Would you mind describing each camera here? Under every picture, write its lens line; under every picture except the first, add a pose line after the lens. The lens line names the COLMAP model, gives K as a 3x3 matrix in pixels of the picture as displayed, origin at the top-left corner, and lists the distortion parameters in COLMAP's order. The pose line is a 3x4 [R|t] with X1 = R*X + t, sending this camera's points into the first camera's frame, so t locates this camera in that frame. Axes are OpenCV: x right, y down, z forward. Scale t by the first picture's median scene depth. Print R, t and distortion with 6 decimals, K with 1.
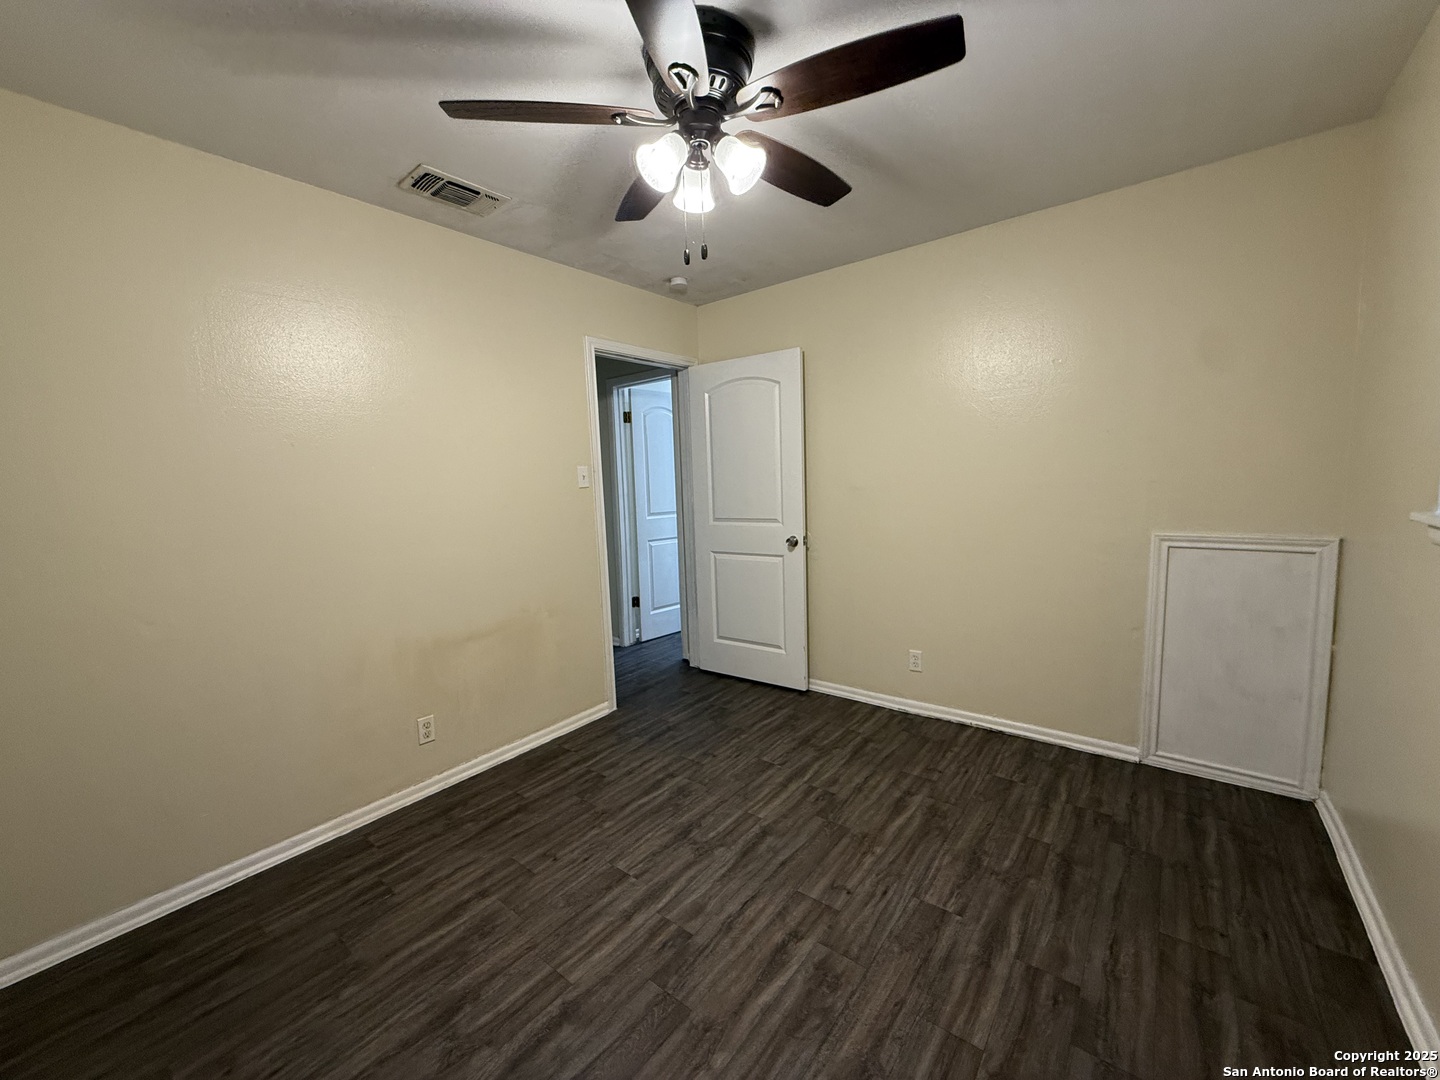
lens RADIAL K [[572.3, 0, 719.7], [0, 572.3, 541.1], [0, 0, 1]] dist [-0.001905, -0.000093]
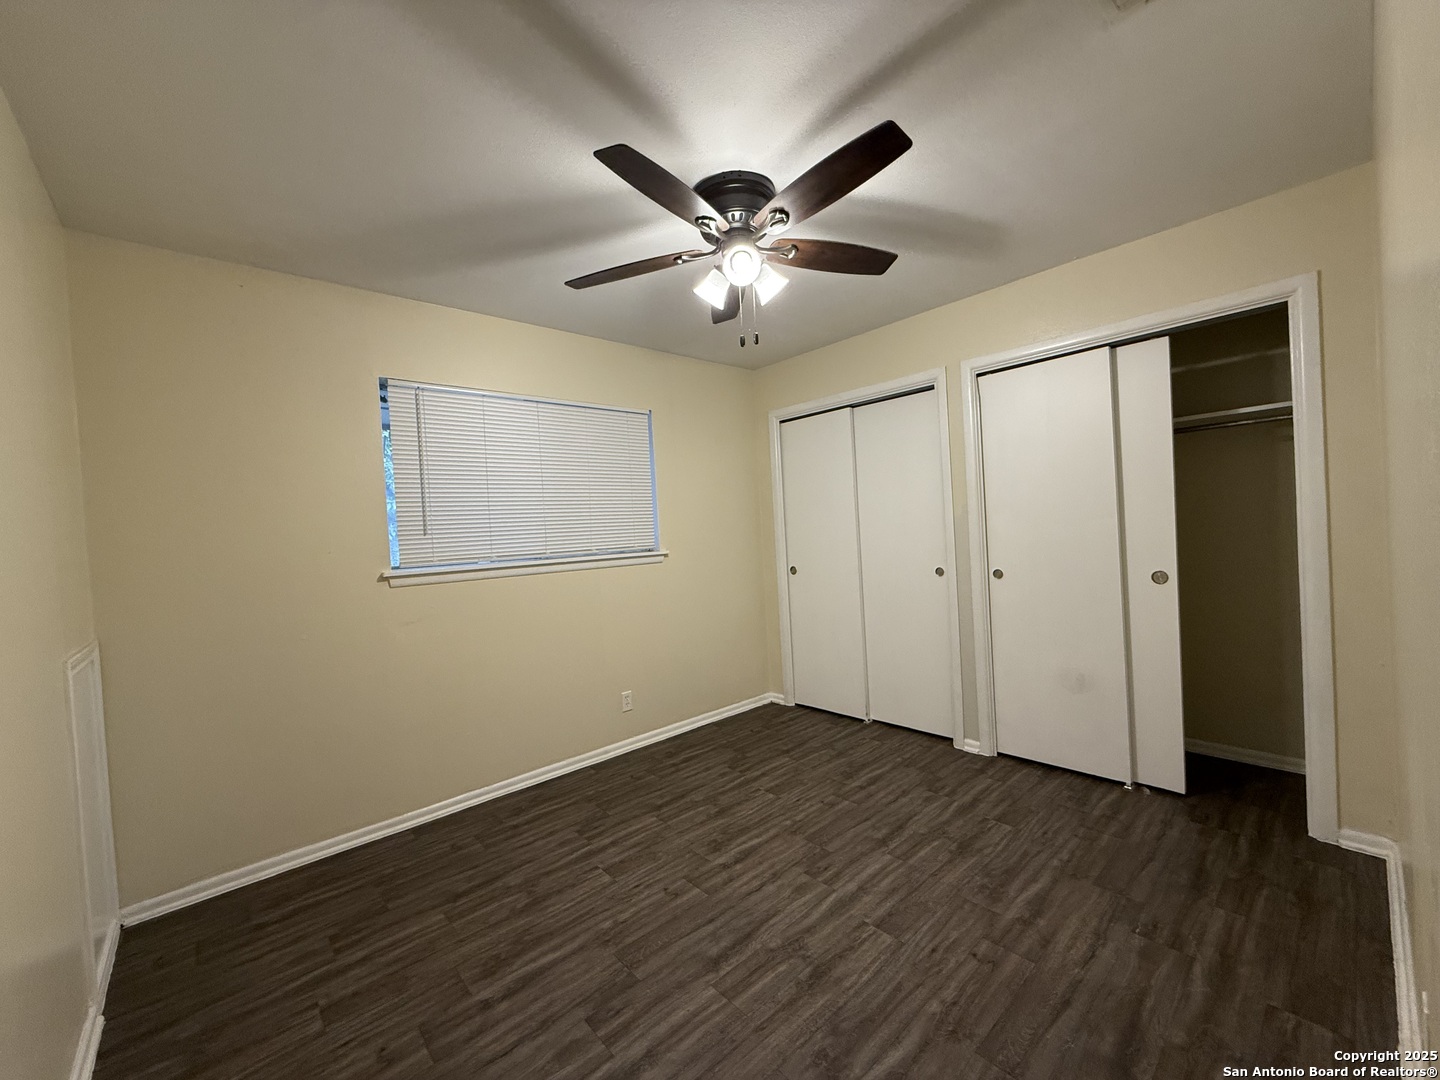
lens RADIAL K [[572.3, 0, 711.8], [0, 572.3, 535.0], [0, 0, 1]] dist [-0.001905, -0.000093]
pose [[-0.979050, 0.090376, 0.182463, -0.125440], [0.110983, 0.988145, 0.106072, -0.179963], [-0.170714, 0.124100, -0.977474, 1.858727]]
